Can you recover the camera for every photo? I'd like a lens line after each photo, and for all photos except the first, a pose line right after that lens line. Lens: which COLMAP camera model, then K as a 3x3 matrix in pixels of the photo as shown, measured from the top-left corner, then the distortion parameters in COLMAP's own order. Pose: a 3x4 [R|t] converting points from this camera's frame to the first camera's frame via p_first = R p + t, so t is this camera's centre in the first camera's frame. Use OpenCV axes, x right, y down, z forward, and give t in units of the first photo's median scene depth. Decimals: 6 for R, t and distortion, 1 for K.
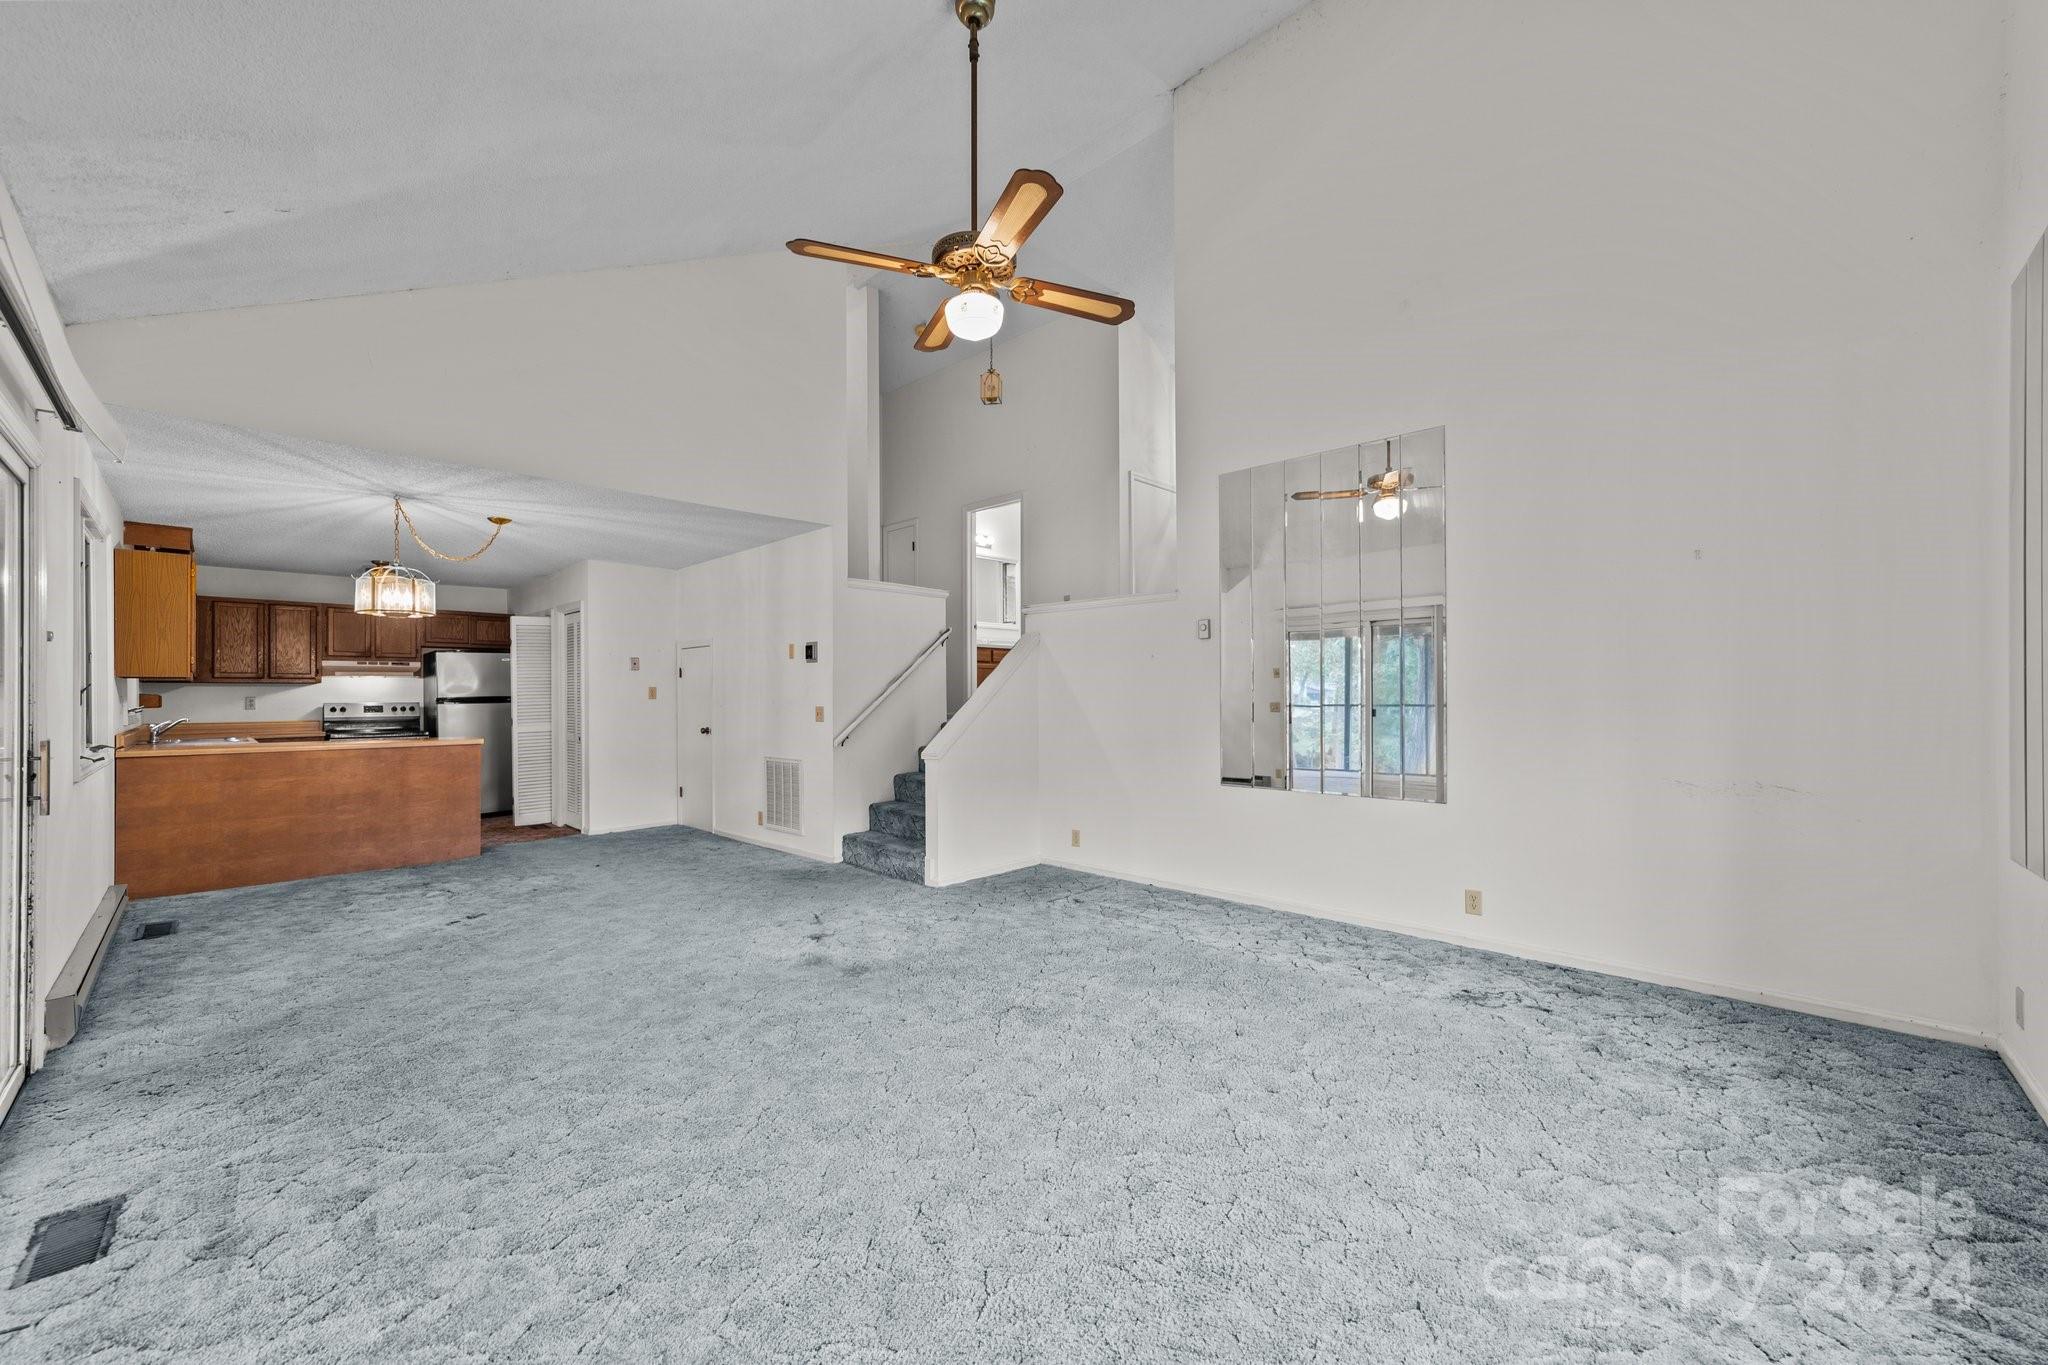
lens RADIAL K [[790.0, 0, 1021.9], [0, 790.0, 688.7], [0, 0, 1]] dist [-0.015721, 0.007226]
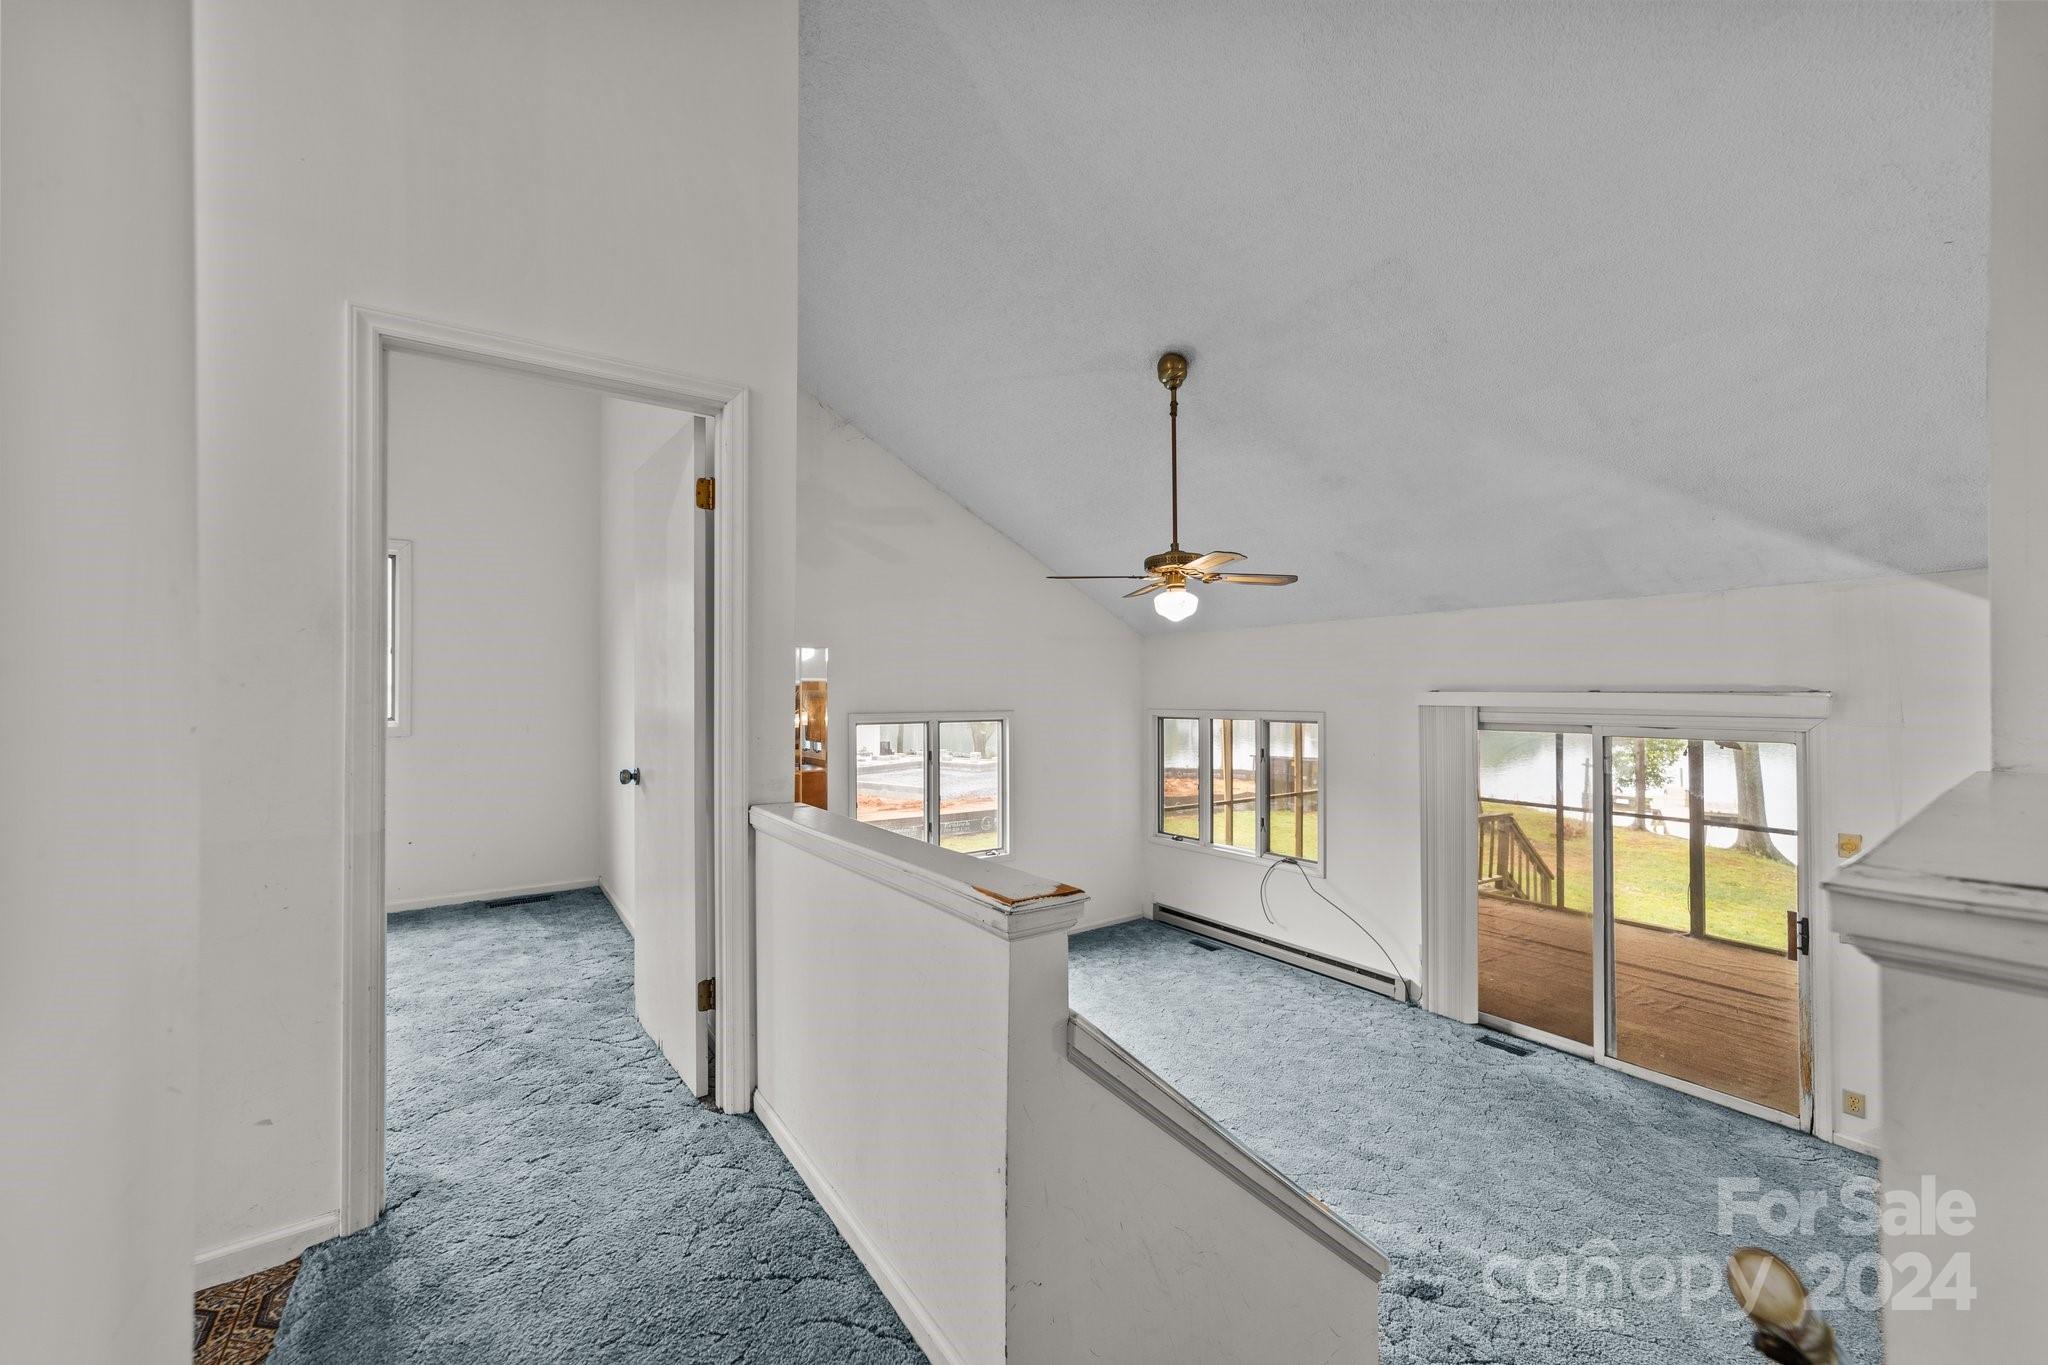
lens RADIAL K [[790.0, 0, 1016.8], [0, 790.0, 686.1], [0, 0, 1]] dist [-0.015721, 0.007226]
pose [[-0.982176, 0.011213, 0.187629, -0.025256], [0.008783, 0.999867, -0.013777, -0.157808], [-0.187758, -0.011884, -0.982143, 1.212050]]
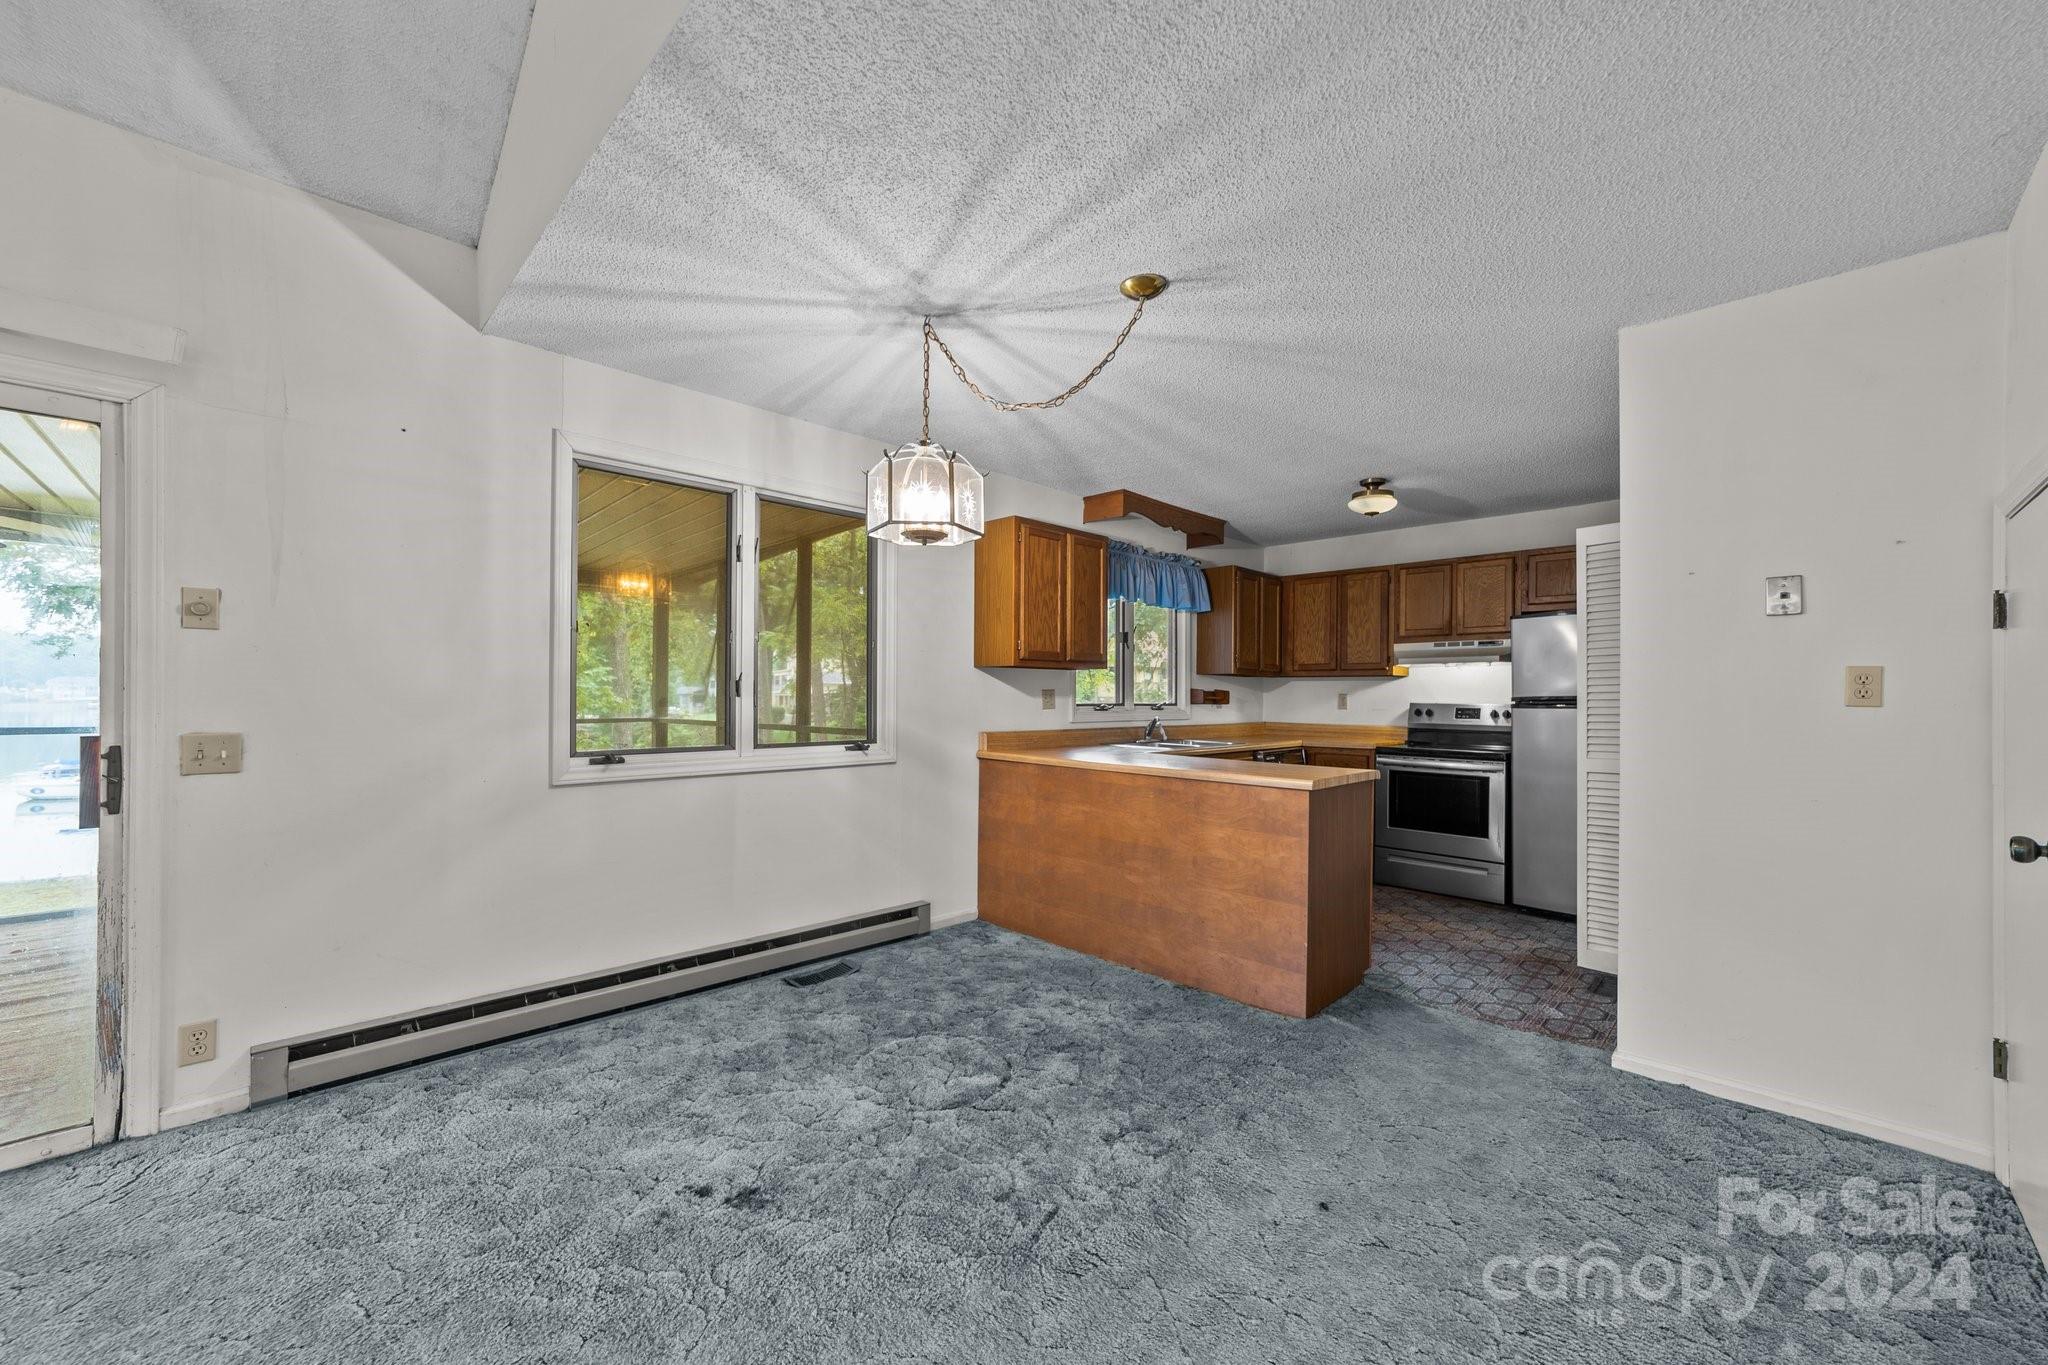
lens RADIAL K [[790.0, 0, 1022.2], [0, 790.0, 696.0], [0, 0, 1]] dist [-0.015721, 0.007226]
pose [[-0.022726, 0.007750, -0.999712, -0.202984], [-0.000506, 0.999970, 0.007764, 0.008262], [0.999742, 0.000683, -0.022721, 0.859612]]
